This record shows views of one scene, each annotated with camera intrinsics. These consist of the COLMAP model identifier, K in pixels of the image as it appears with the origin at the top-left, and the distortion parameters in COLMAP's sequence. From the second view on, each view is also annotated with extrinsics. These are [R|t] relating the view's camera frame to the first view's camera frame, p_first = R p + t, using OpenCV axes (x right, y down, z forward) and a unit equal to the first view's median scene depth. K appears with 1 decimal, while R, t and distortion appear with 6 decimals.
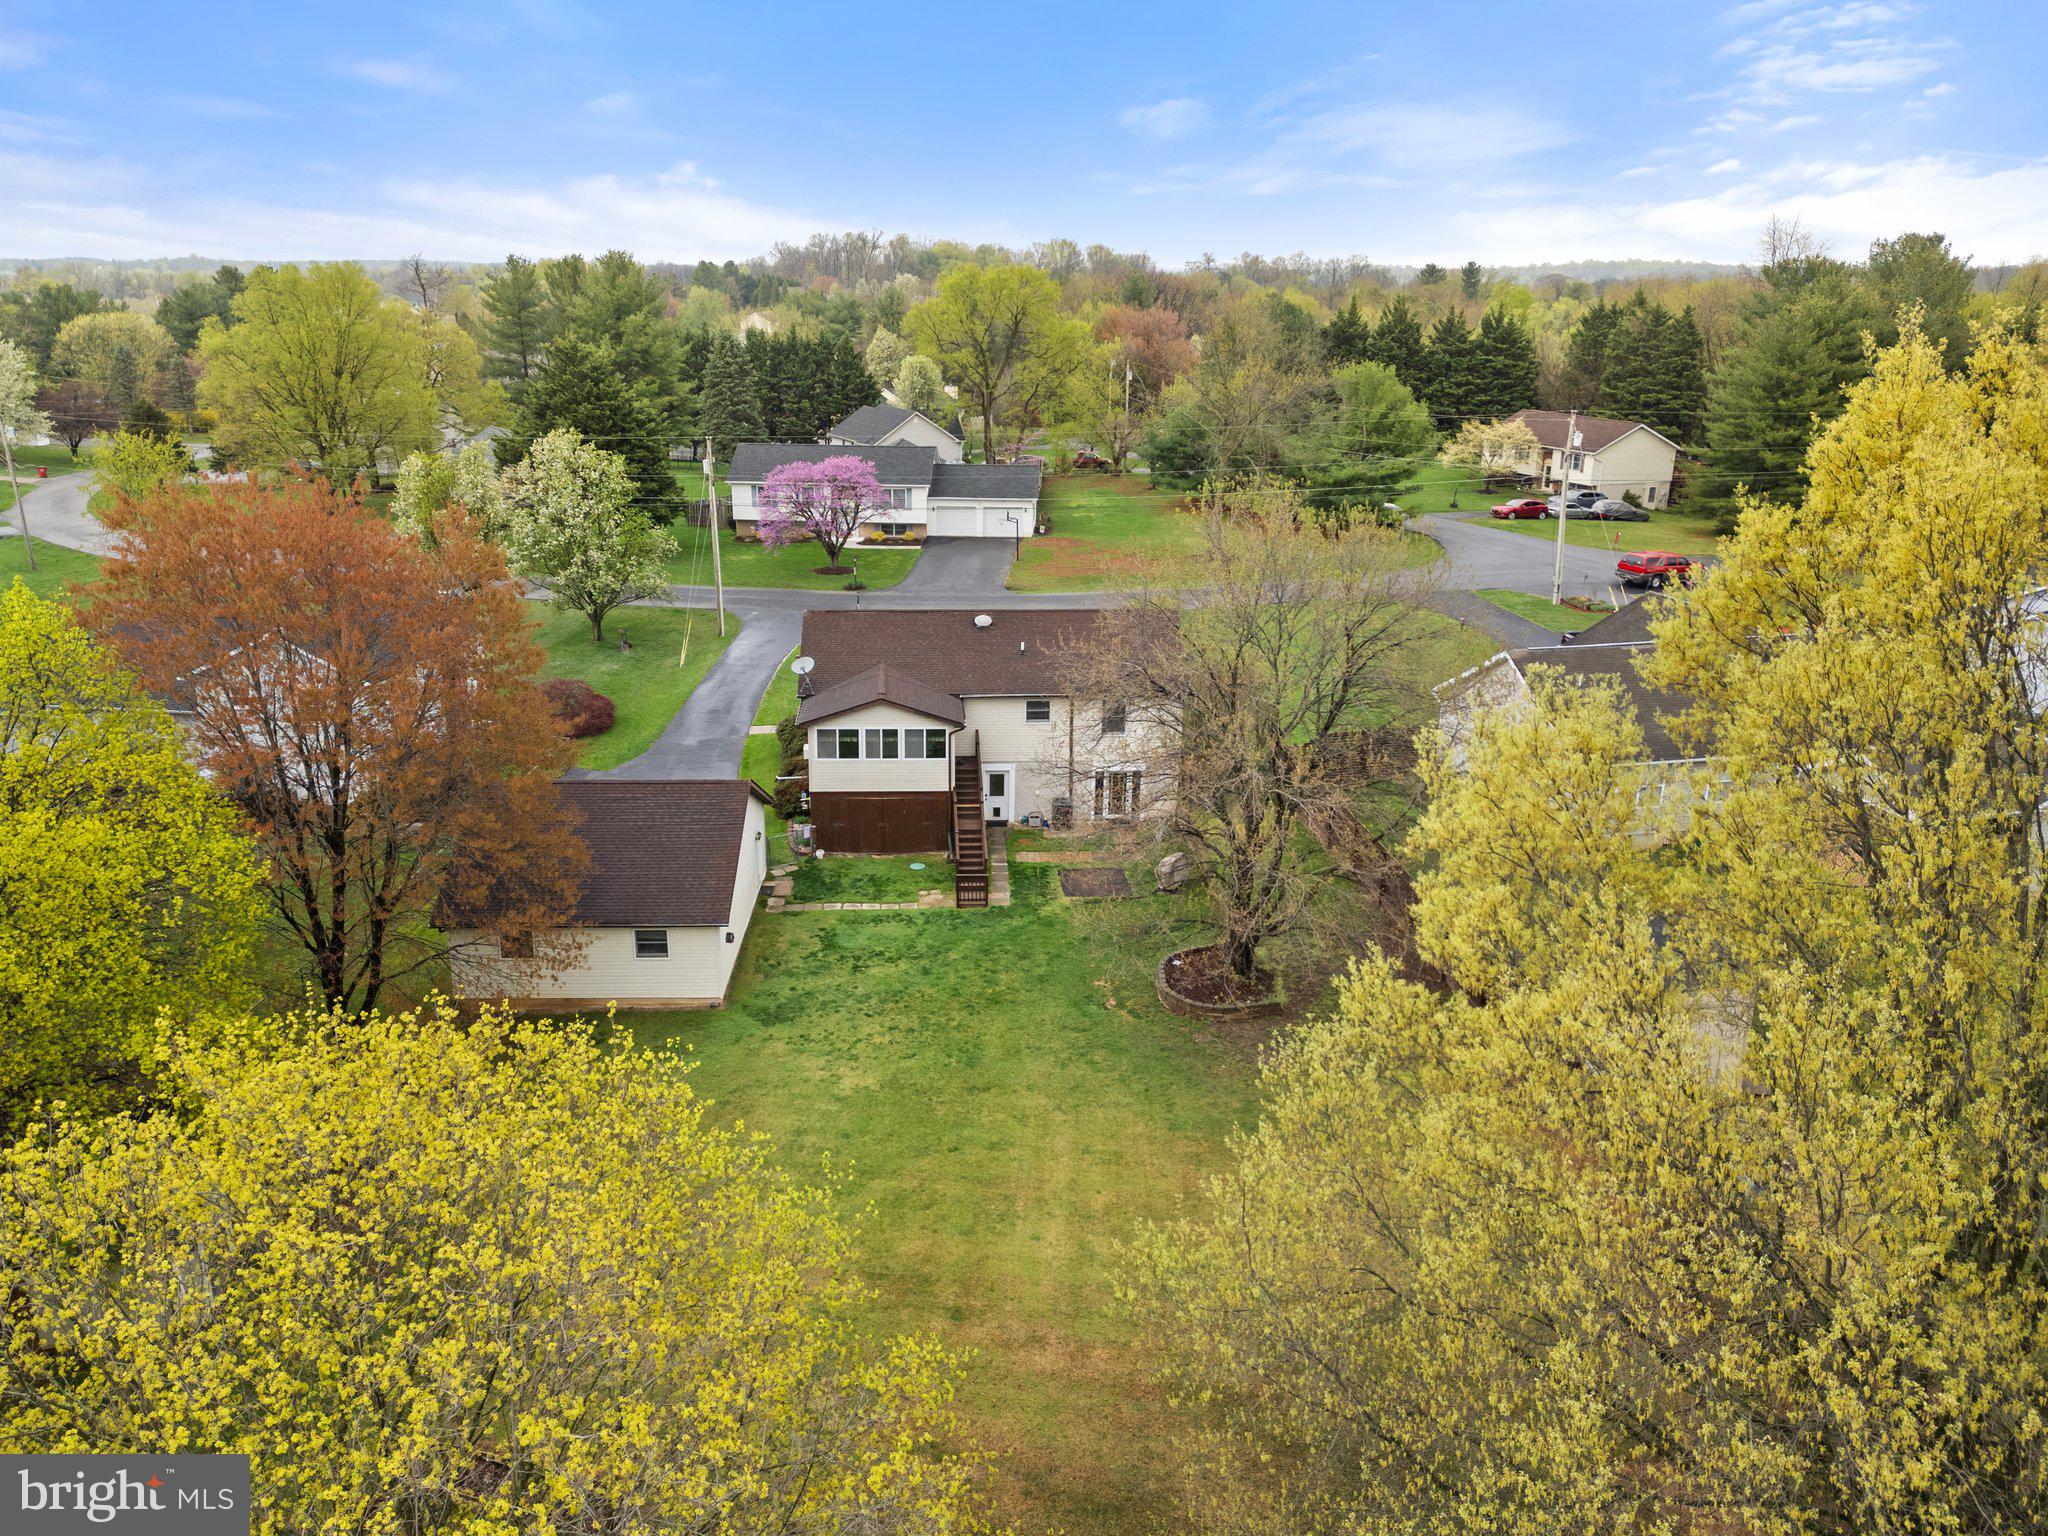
lens RADIAL K [[1445.0, 0, 1022.5], [0, 1445.0, 723.6], [0, 0, 1]] dist [0.086388, -0.088066]
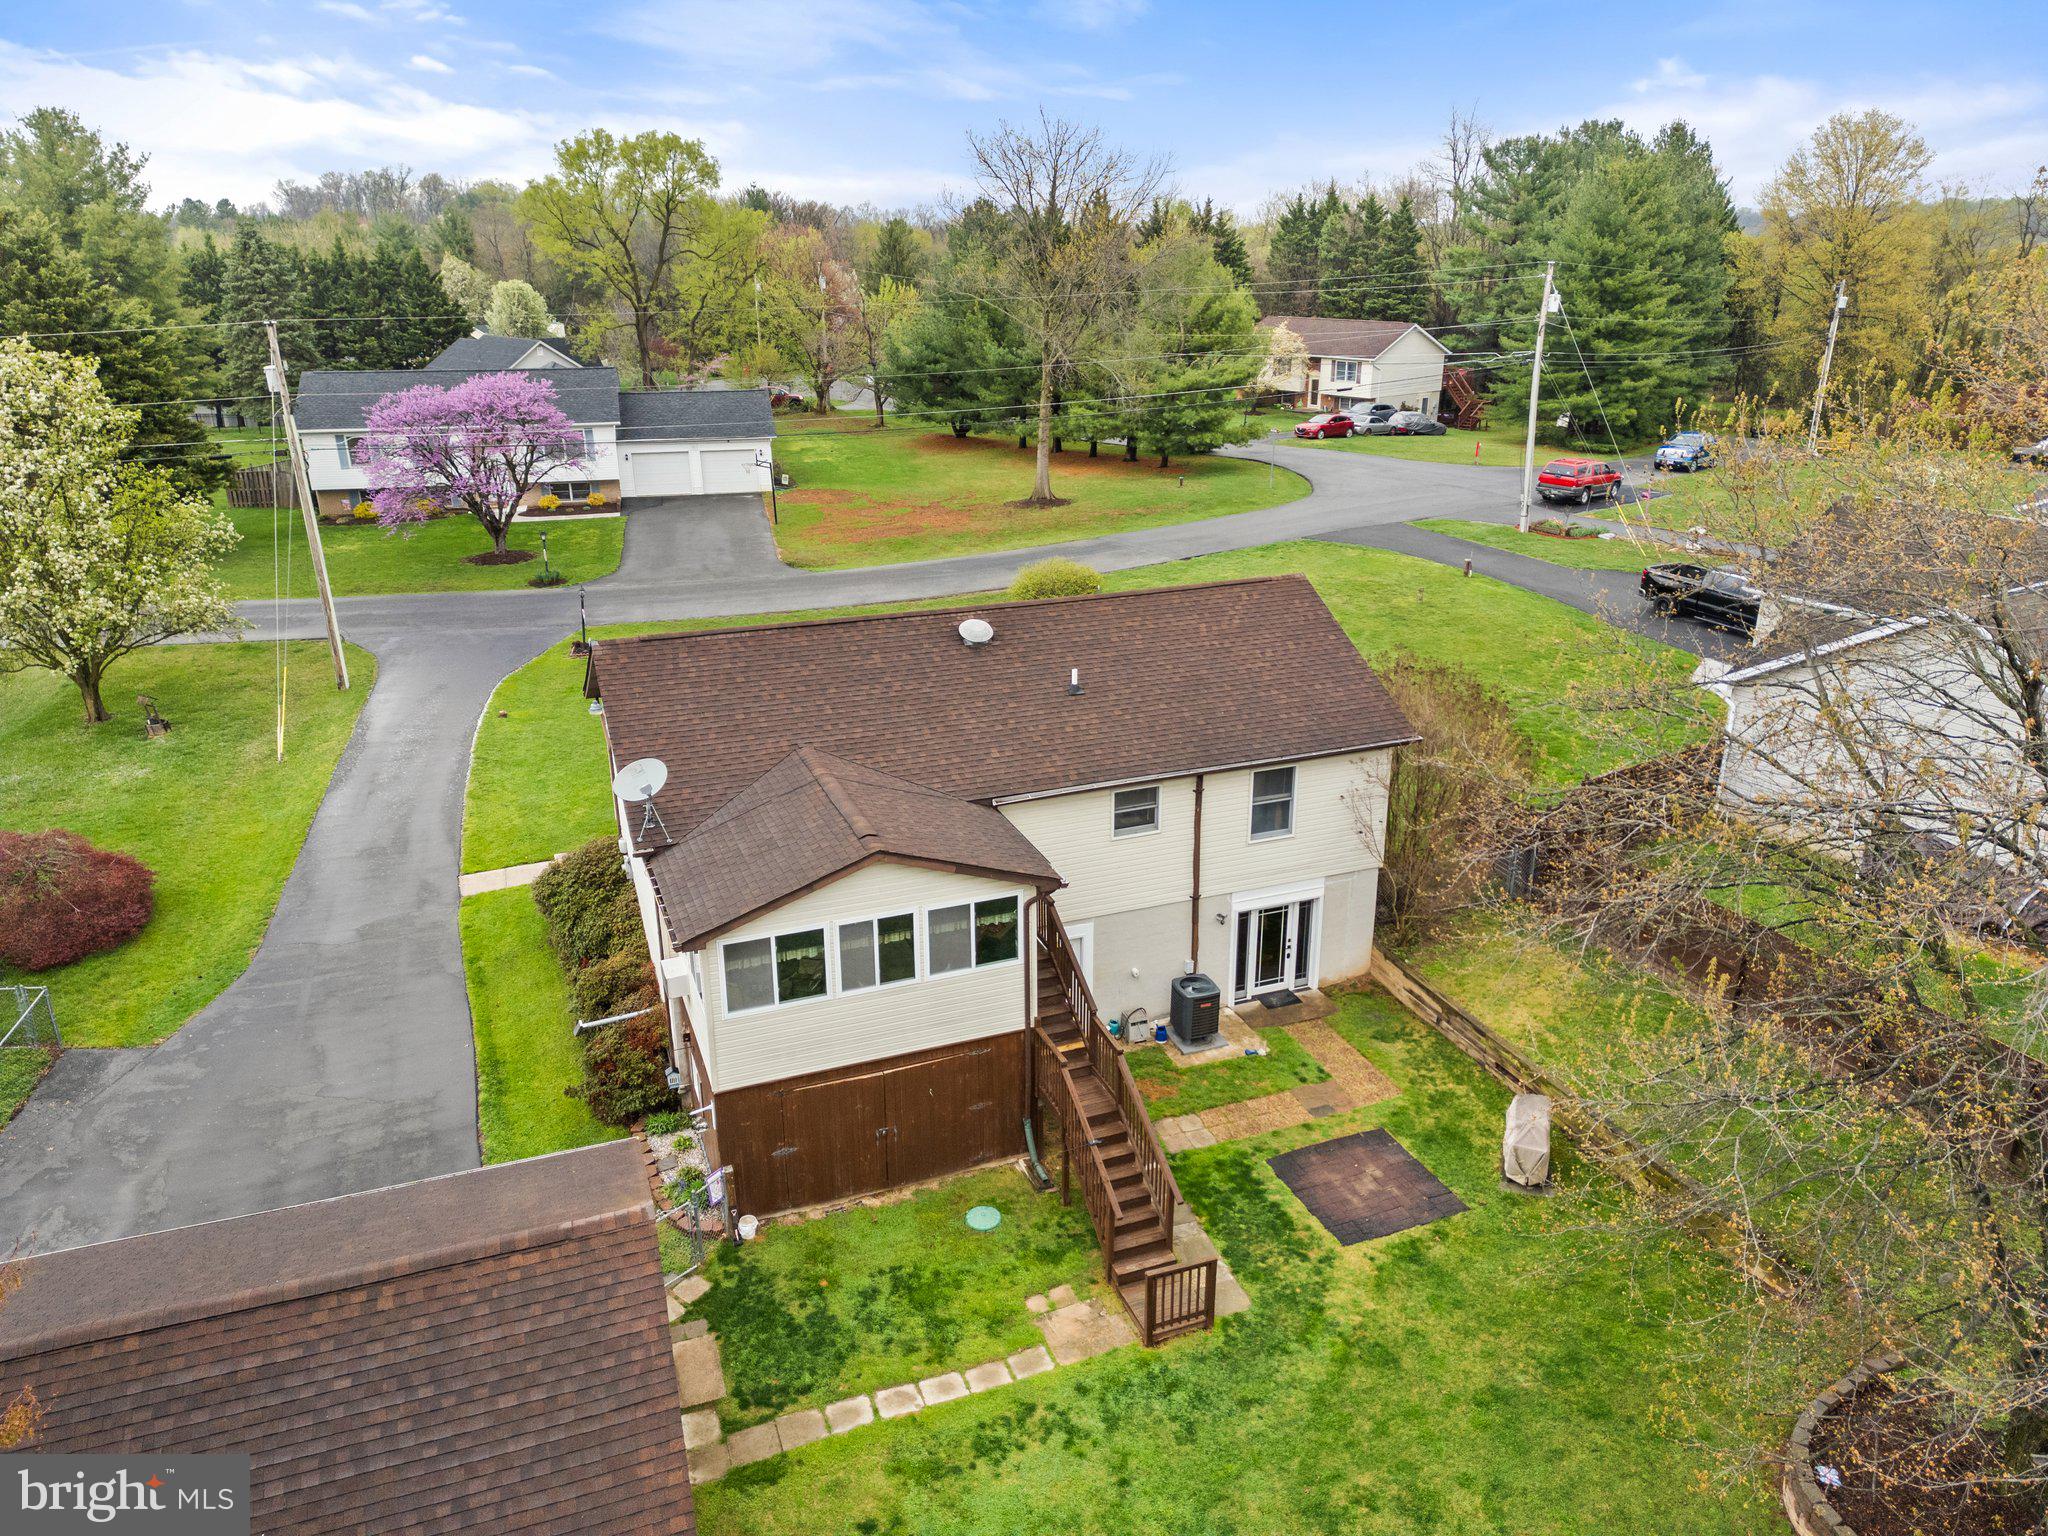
lens RADIAL K [[1445.0, 0, 1022.5], [0, 1445.0, 723.6], [0, 0, 1]] dist [0.086388, -0.088066]
pose [[0.958641, -0.108525, 0.263116, -0.149813], [0.101338, 0.994016, 0.040775, -0.061005], [-0.265966, -0.012424, 0.963902, 0.539237]]
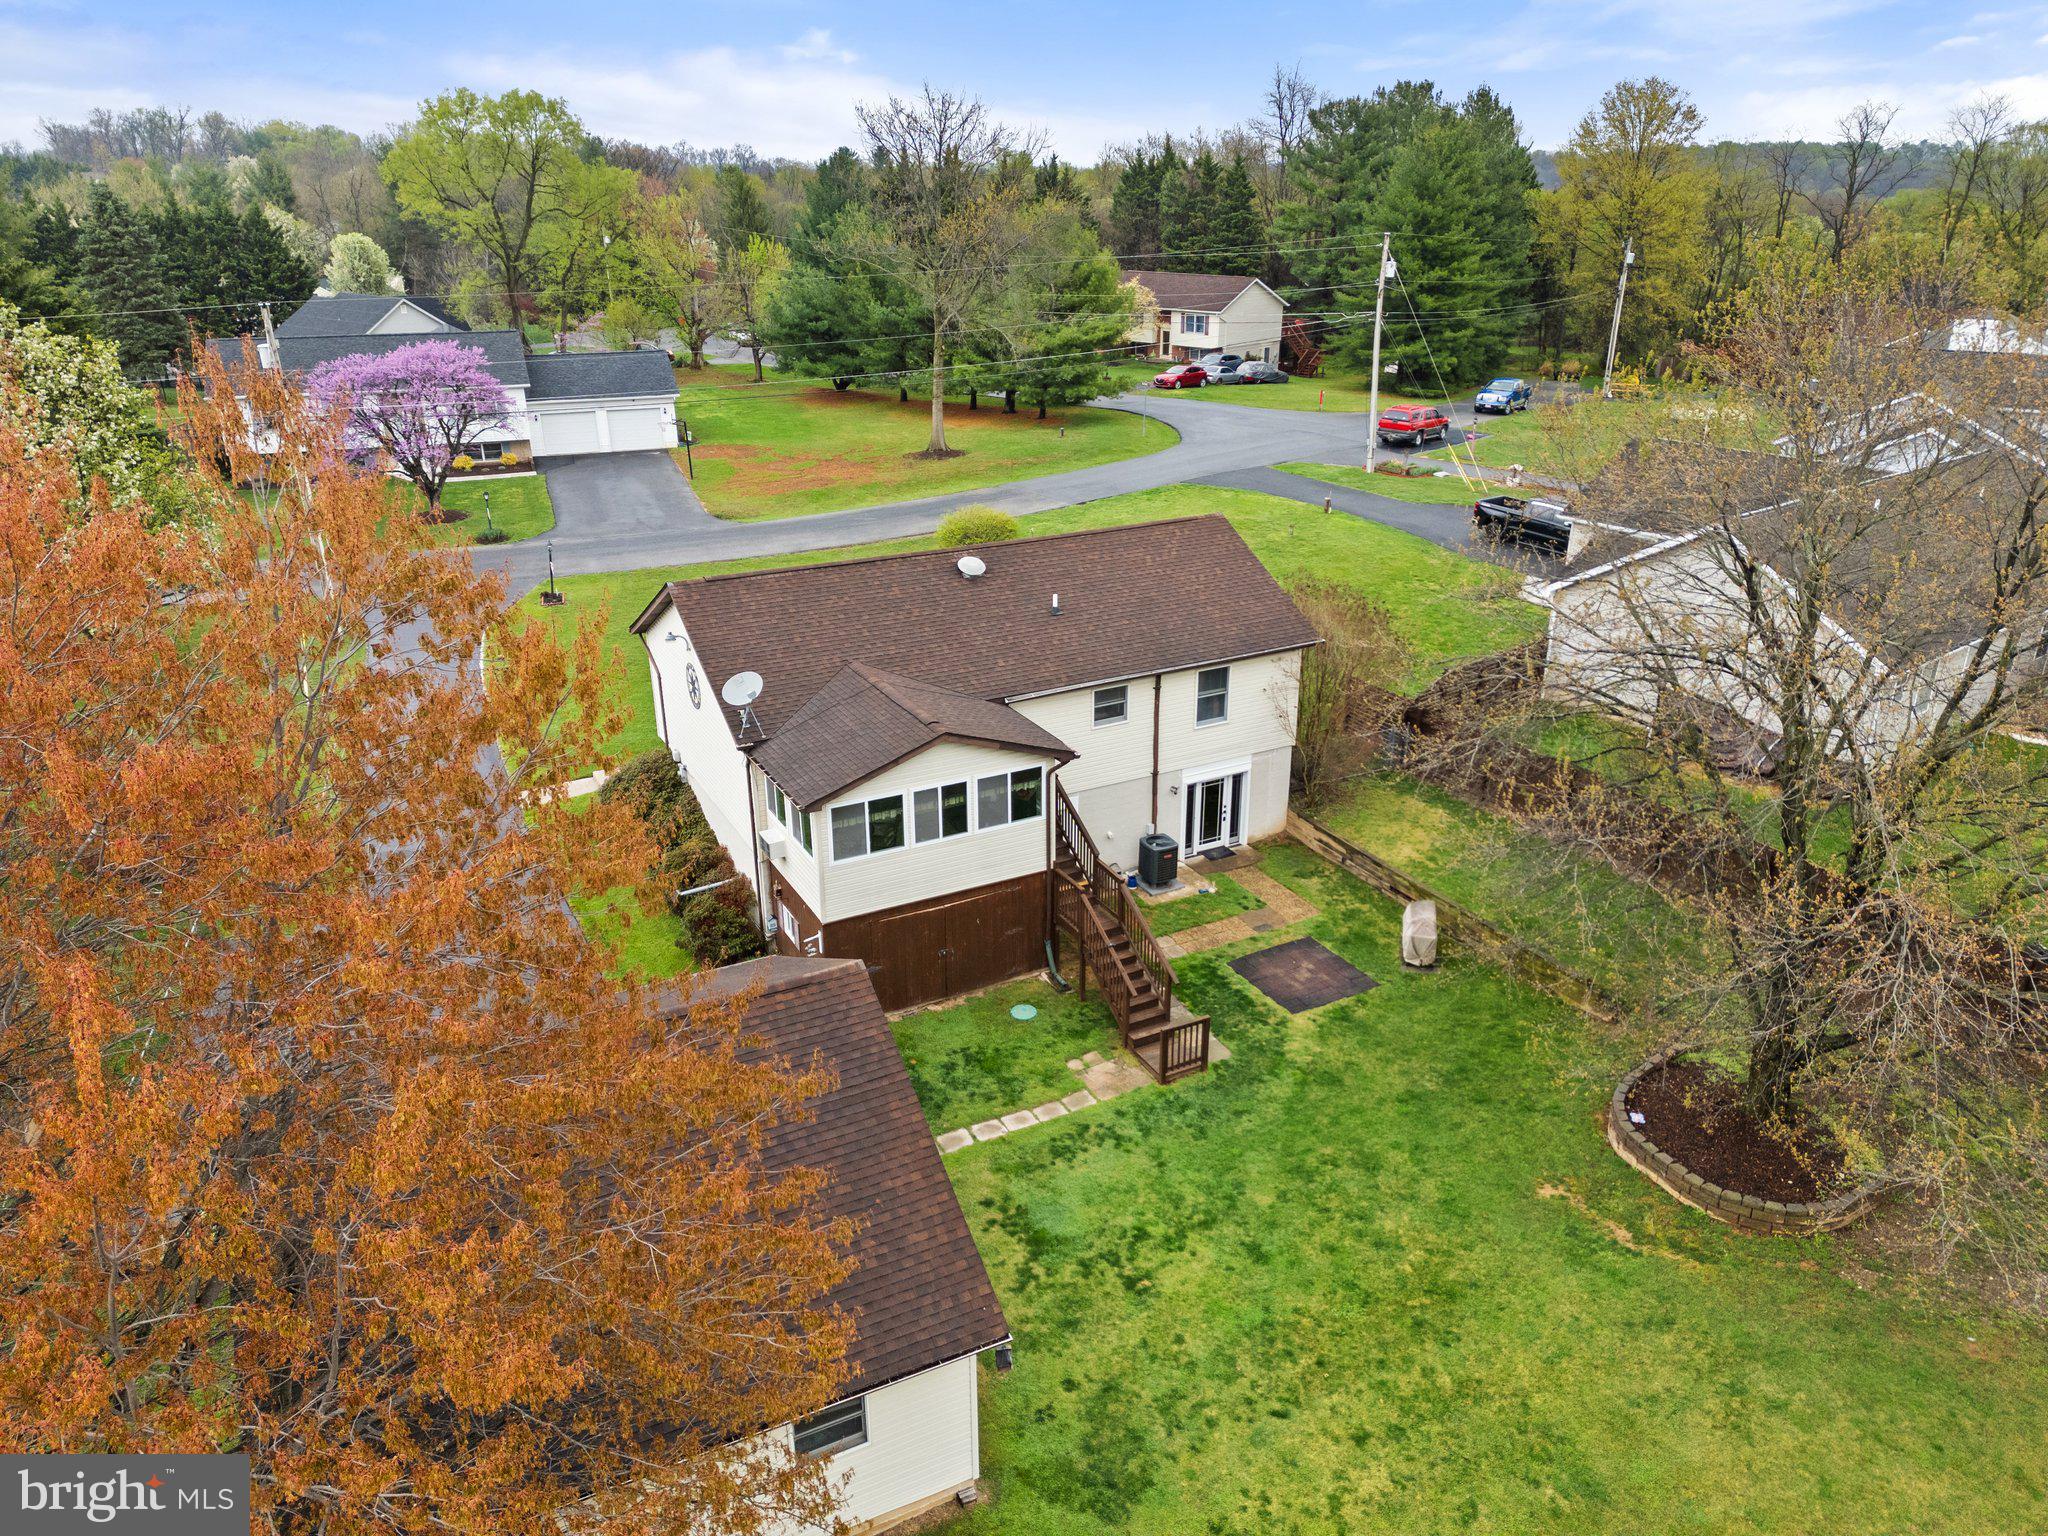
lens RADIAL K [[1445.0, 0, 1022.5], [0, 1445.0, 723.6], [0, 0, 1]] dist [0.086388, -0.088066]
pose [[0.918797, -0.157094, 0.362124, -0.245215], [0.133302, 0.986985, 0.089948, -0.060496], [-0.371541, -0.034372, 0.927780, 0.443076]]
